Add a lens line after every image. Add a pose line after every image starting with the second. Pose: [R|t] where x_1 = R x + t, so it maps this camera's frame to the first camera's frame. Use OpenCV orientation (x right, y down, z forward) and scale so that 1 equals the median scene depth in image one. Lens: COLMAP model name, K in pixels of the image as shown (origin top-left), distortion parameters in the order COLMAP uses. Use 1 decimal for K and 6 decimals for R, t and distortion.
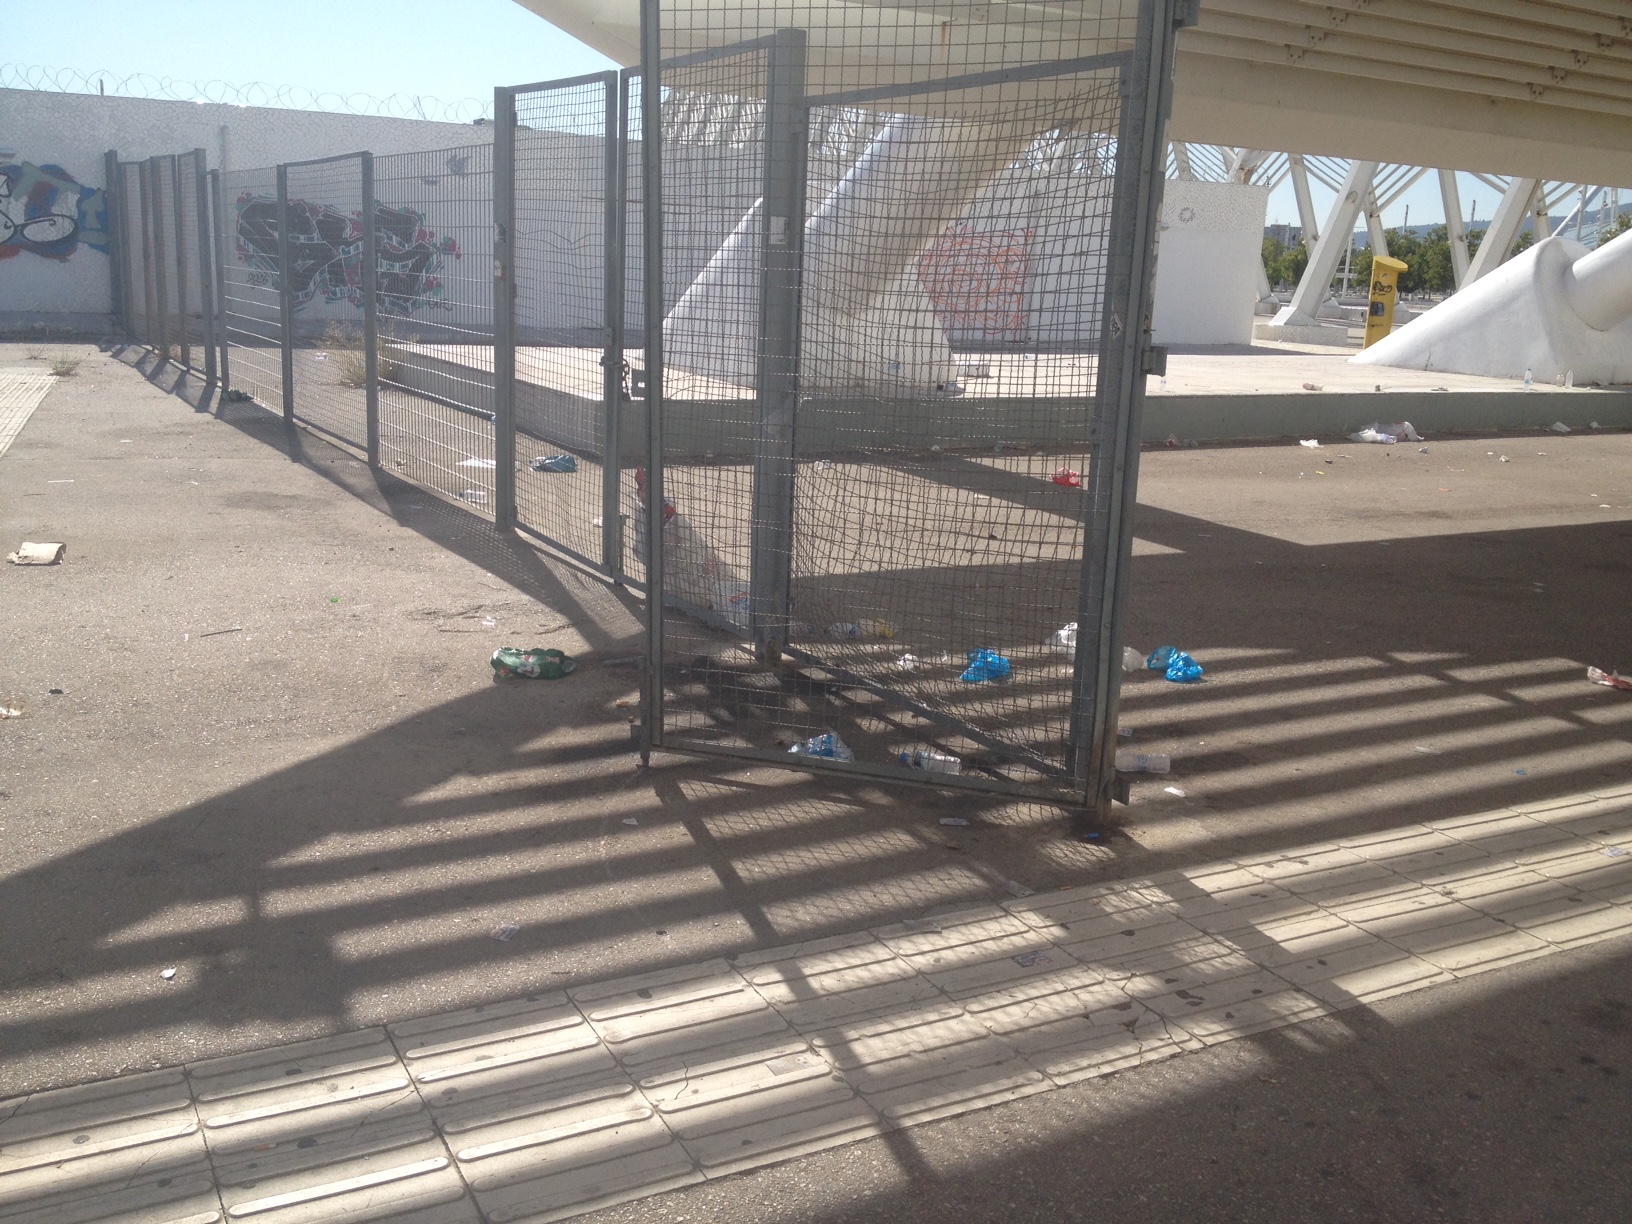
lens RADIAL K [[1614.5, 0, 816.7], [0, 1614.5, 613.9], [0, 0, 1]] dist [0.021582, 0.000000]
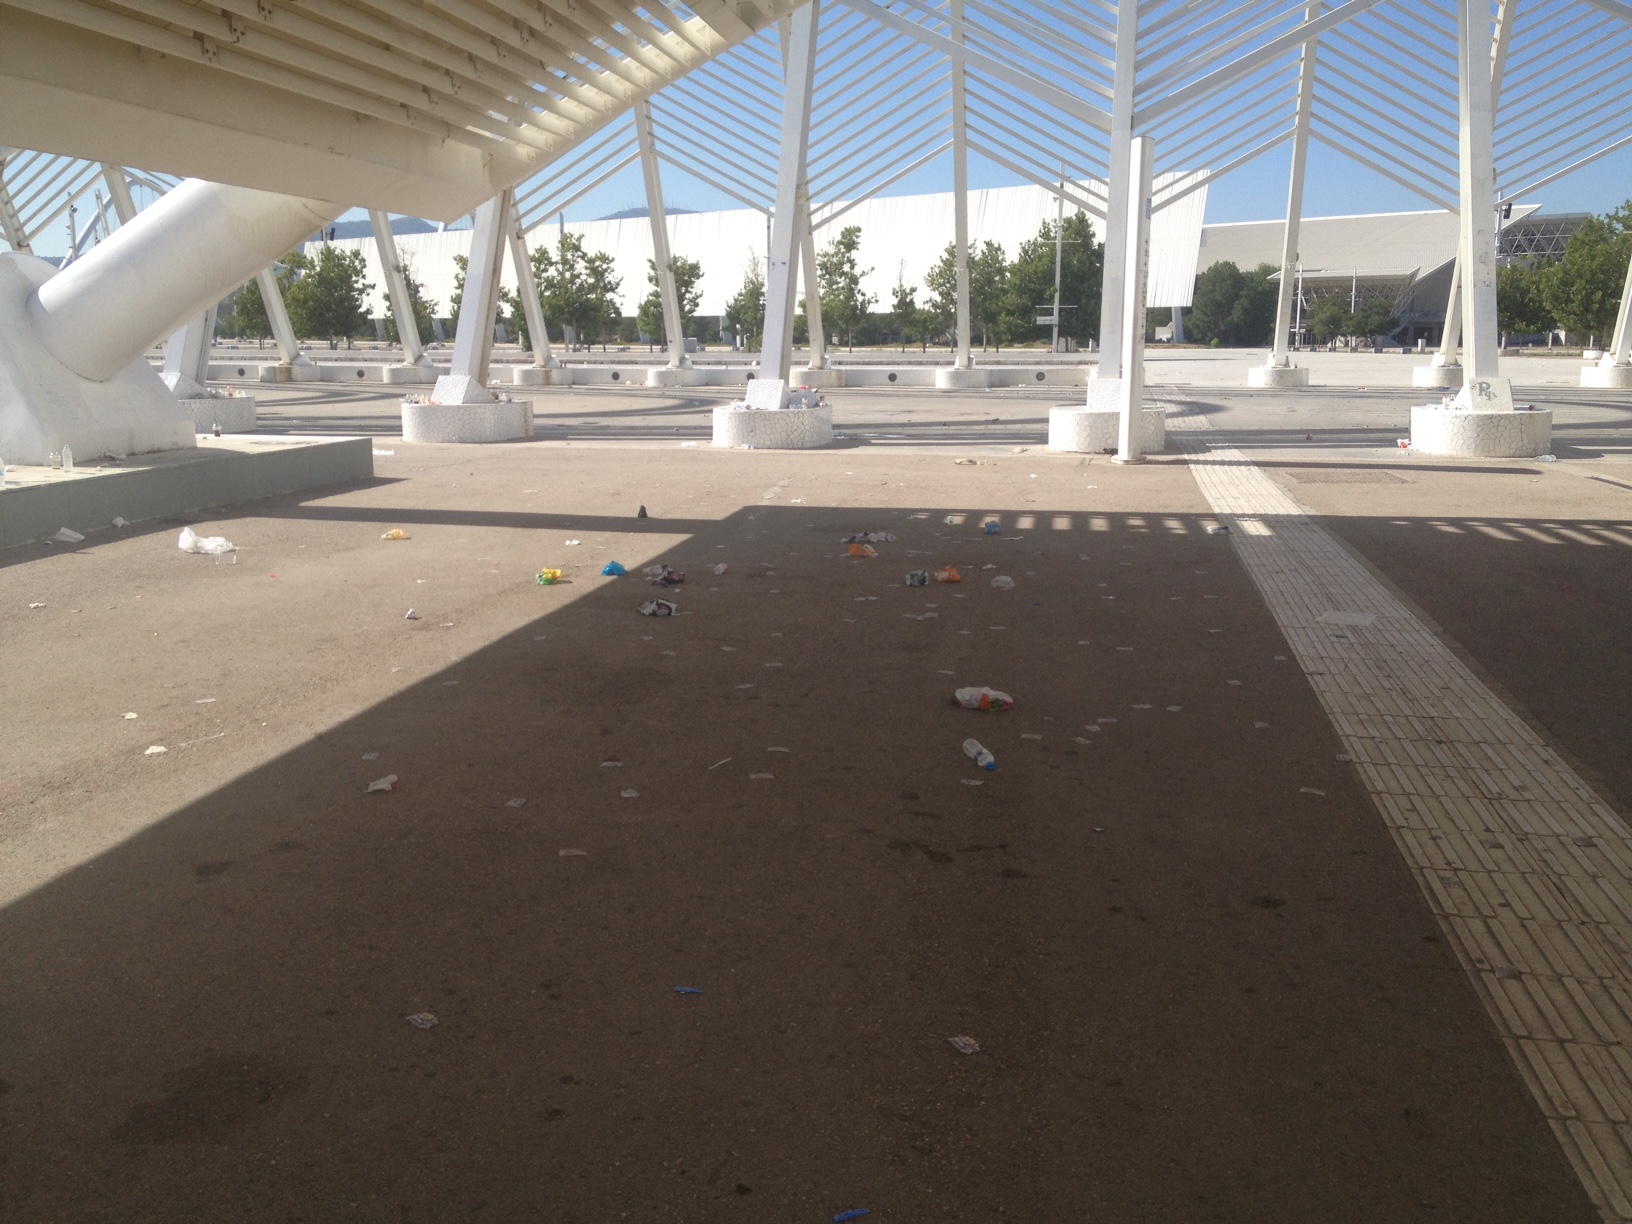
lens RADIAL K [[1614.5, 0, 816.5], [0, 1614.5, 613.3], [0, 0, 1]] dist [0.021582, 0.000000]
pose [[0.661614, -0.186663, 0.726239, 0.163770], [0.204518, 0.976721, 0.064725, -0.059916], [-0.721415, 0.105706, 0.684388, 0.313105]]
